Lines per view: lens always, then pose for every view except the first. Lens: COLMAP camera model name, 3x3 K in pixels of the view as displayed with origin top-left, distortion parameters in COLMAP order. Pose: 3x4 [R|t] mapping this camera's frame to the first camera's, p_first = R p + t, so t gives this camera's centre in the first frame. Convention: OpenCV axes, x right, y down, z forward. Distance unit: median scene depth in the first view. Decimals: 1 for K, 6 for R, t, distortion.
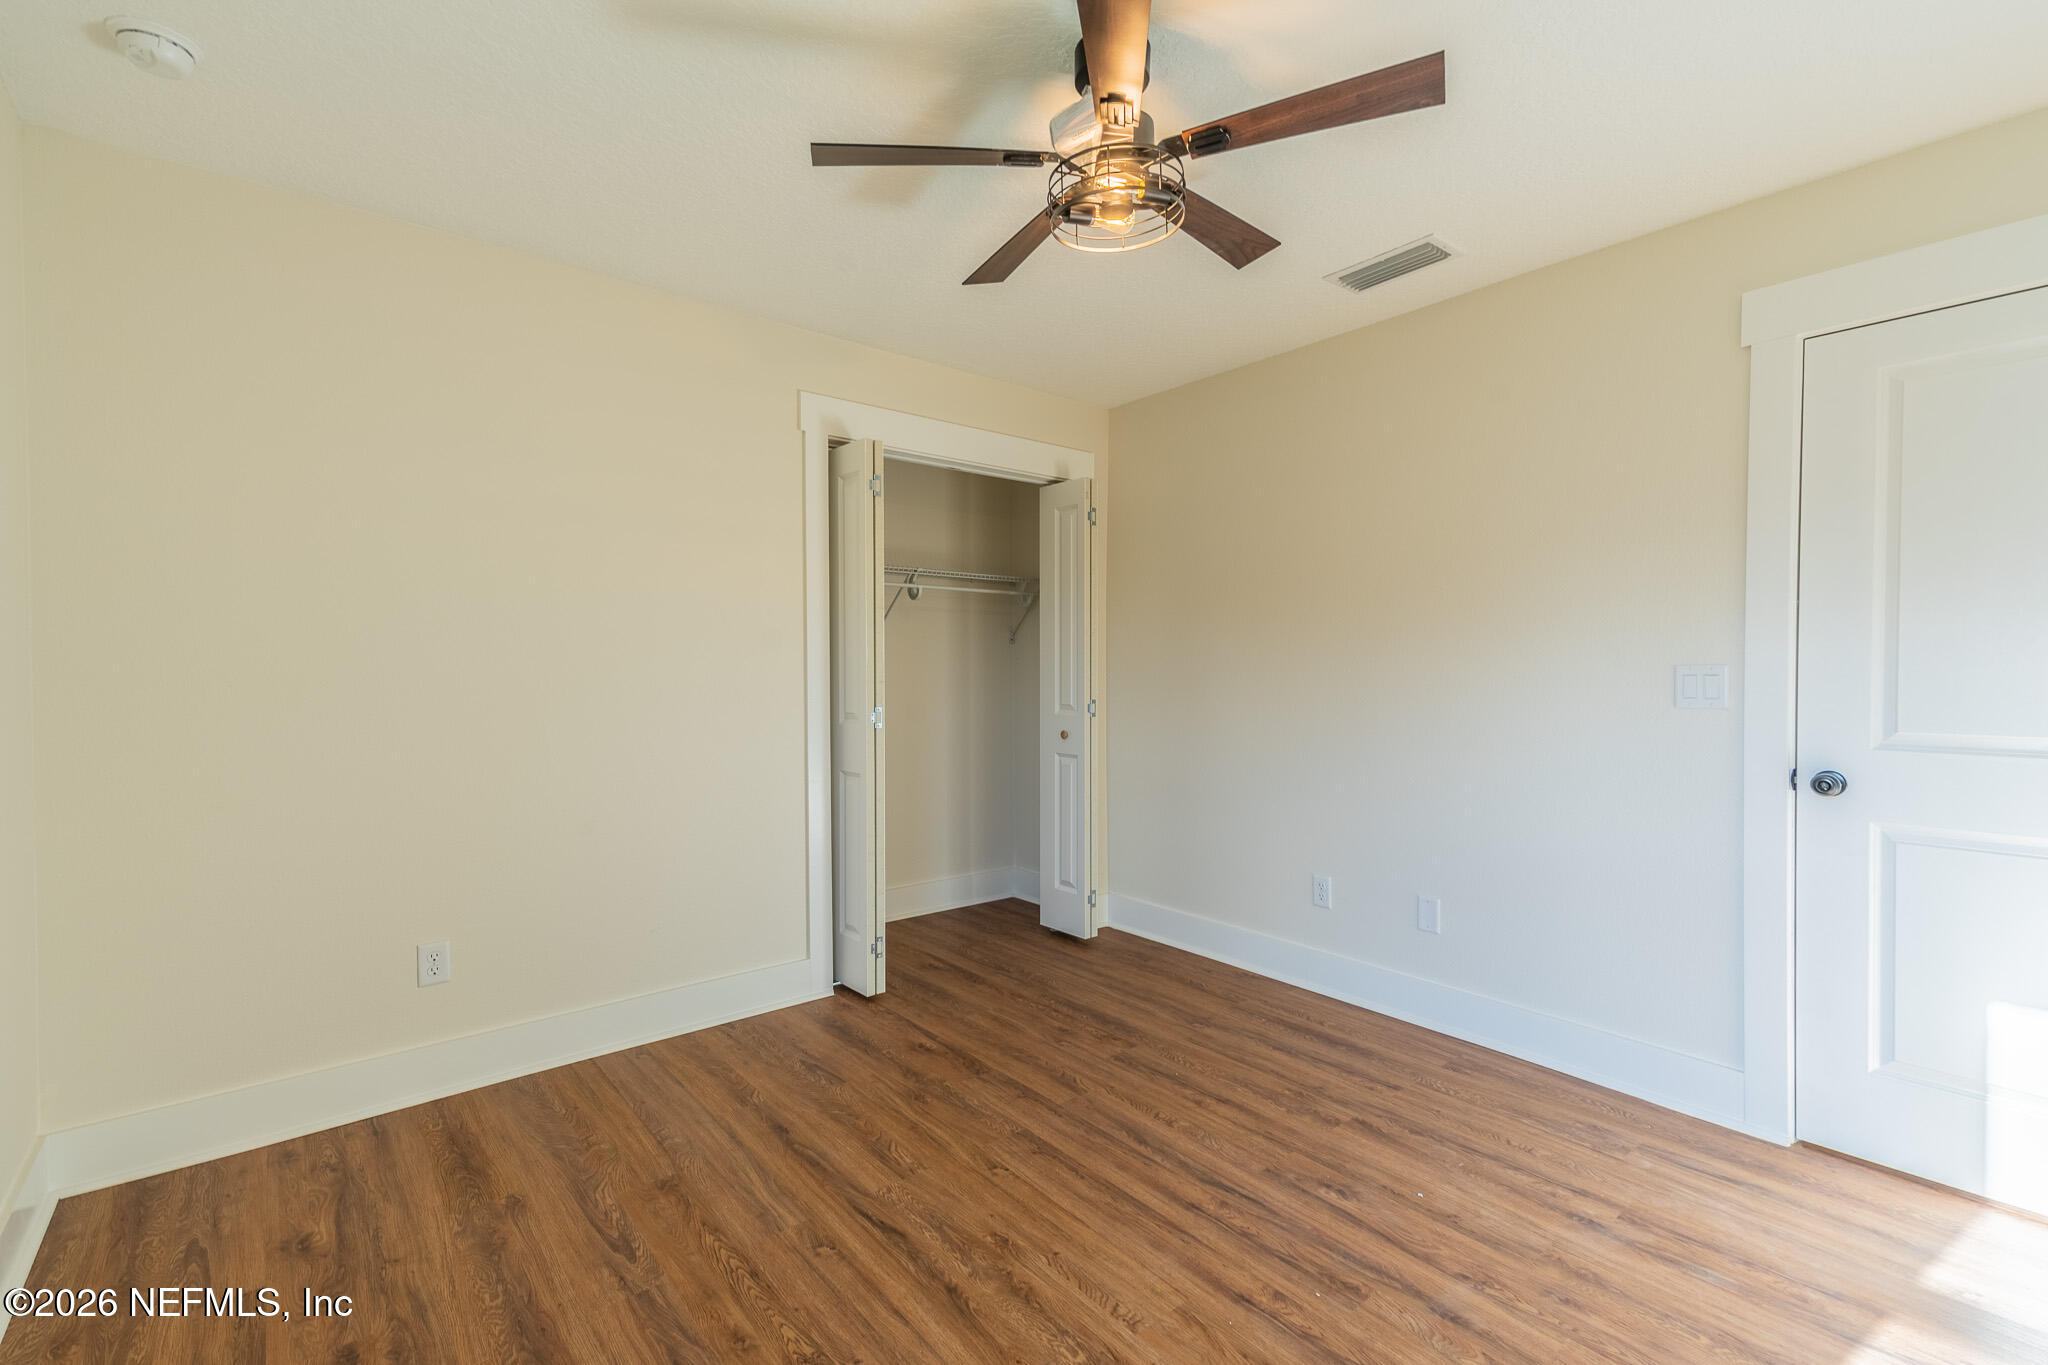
lens RADIAL K [[904.4, 0, 1024.0], [0, 904.4, 682.5], [0, 0, 1]] dist [0.044480, -0.013507]
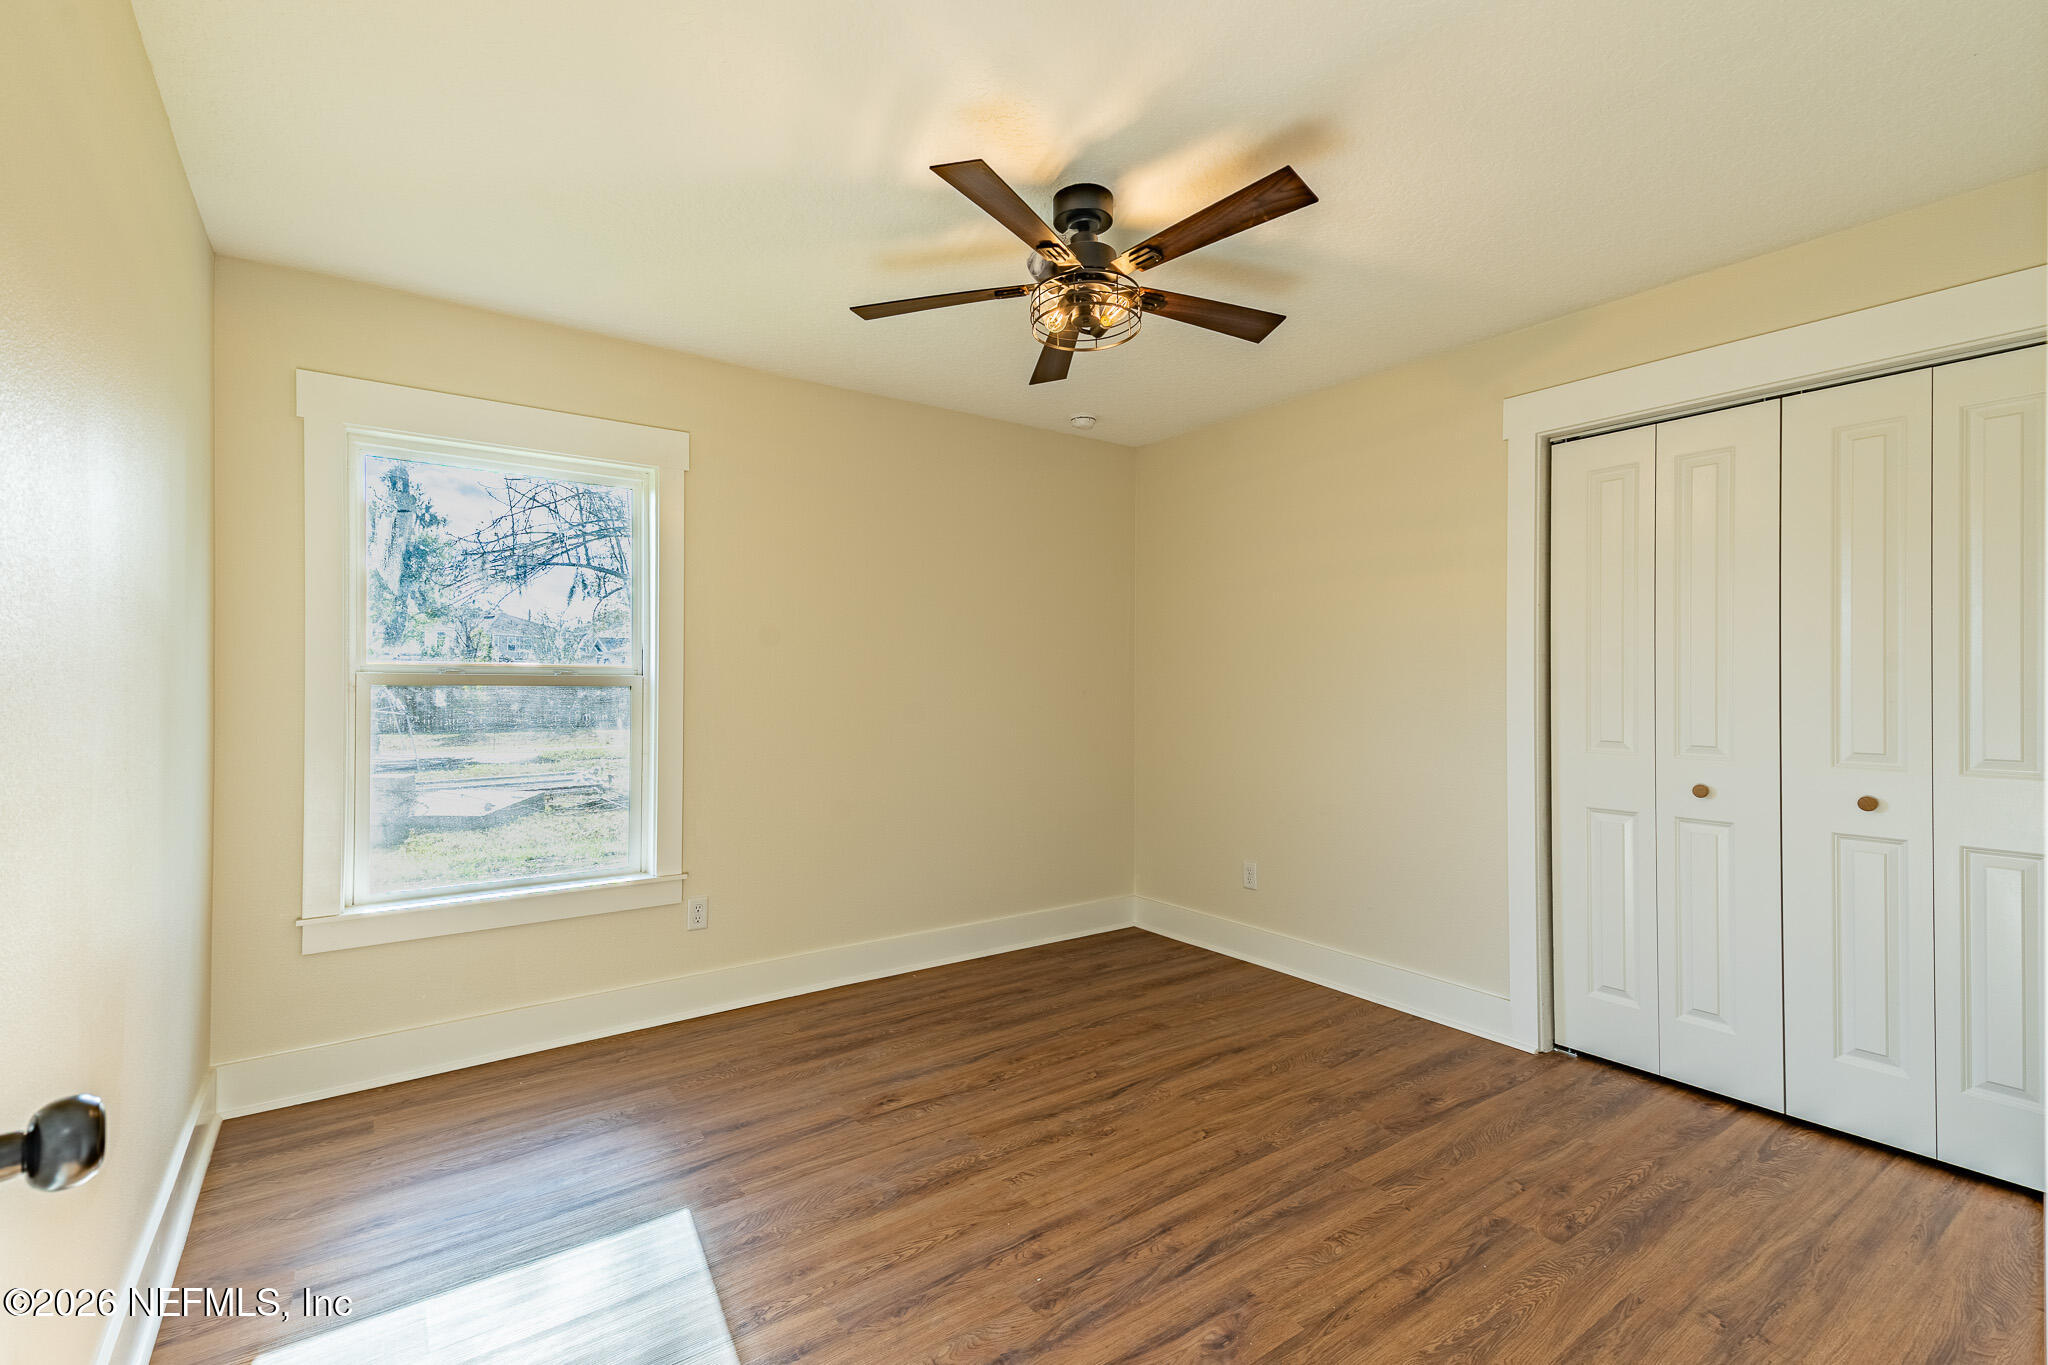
lens RADIAL K [[904.4, 0, 1024.0], [0, 904.4, 682.5], [0, 0, 1]] dist [0.044480, -0.013507]
pose [[-0.054059, -0.000019, -0.998538, 1.081036], [-0.019353, 0.999812, 0.001028, -0.022717], [0.998350, 0.019381, -0.054049, 0.802391]]
